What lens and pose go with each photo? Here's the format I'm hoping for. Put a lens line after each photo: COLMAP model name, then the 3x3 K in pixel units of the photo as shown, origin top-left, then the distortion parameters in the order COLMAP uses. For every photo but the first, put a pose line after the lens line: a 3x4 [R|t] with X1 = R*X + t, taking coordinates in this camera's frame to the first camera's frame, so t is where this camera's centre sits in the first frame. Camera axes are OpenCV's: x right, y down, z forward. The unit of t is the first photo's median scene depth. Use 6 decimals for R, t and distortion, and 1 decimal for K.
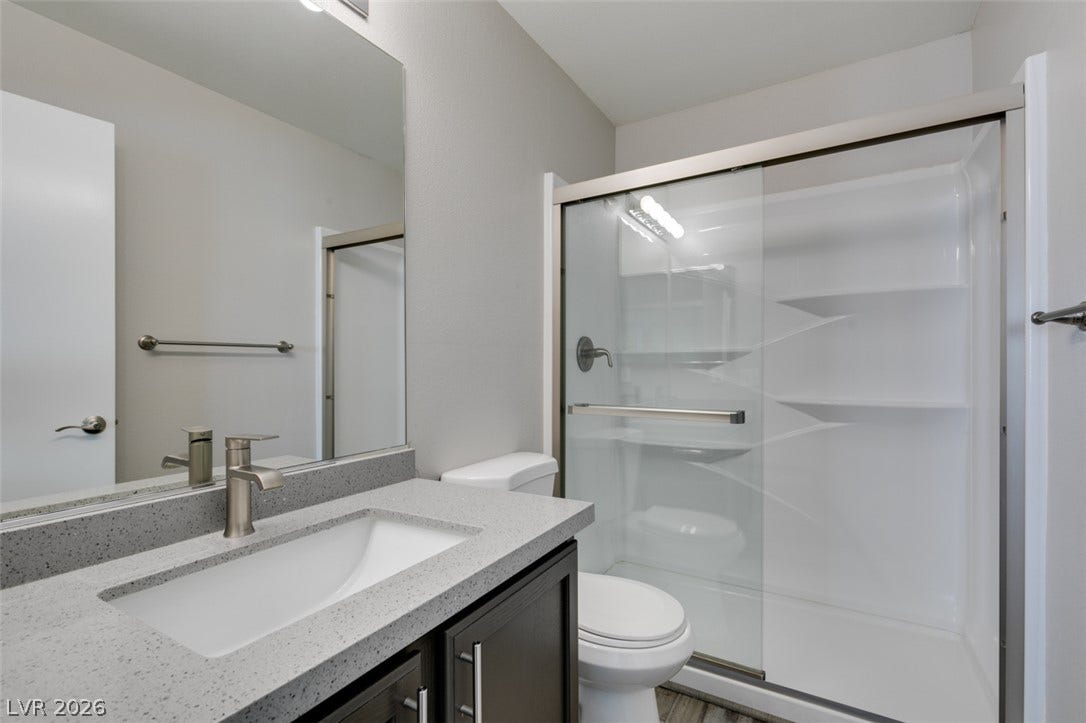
lens RADIAL K [[488.3, 0, 539.8], [0, 488.3, 361.4], [0, 0, 1]] dist [0.002519, -0.000536]
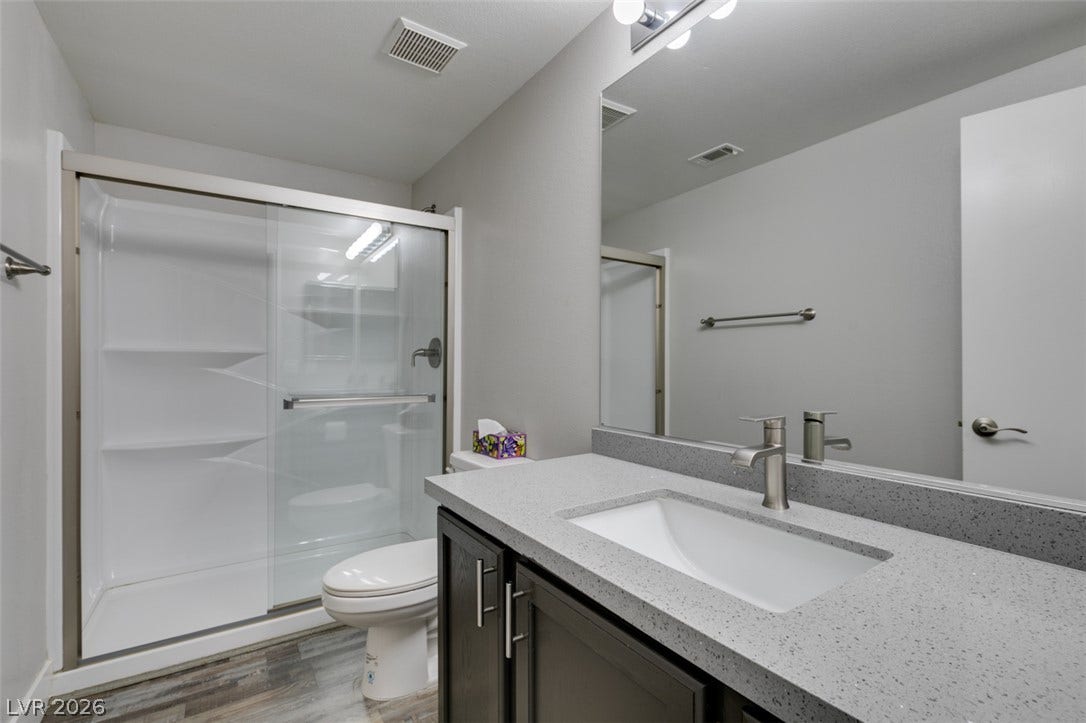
lens RADIAL K [[488.3, 0, 540.9], [0, 488.3, 360.3], [0, 0, 1]] dist [0.002519, -0.000536]
pose [[-0.470230, 0.002341, -0.882541, 0.588339], [-0.000252, 0.999996, 0.002786, 0.063853], [0.882544, 0.001532, -0.470227, 1.199207]]
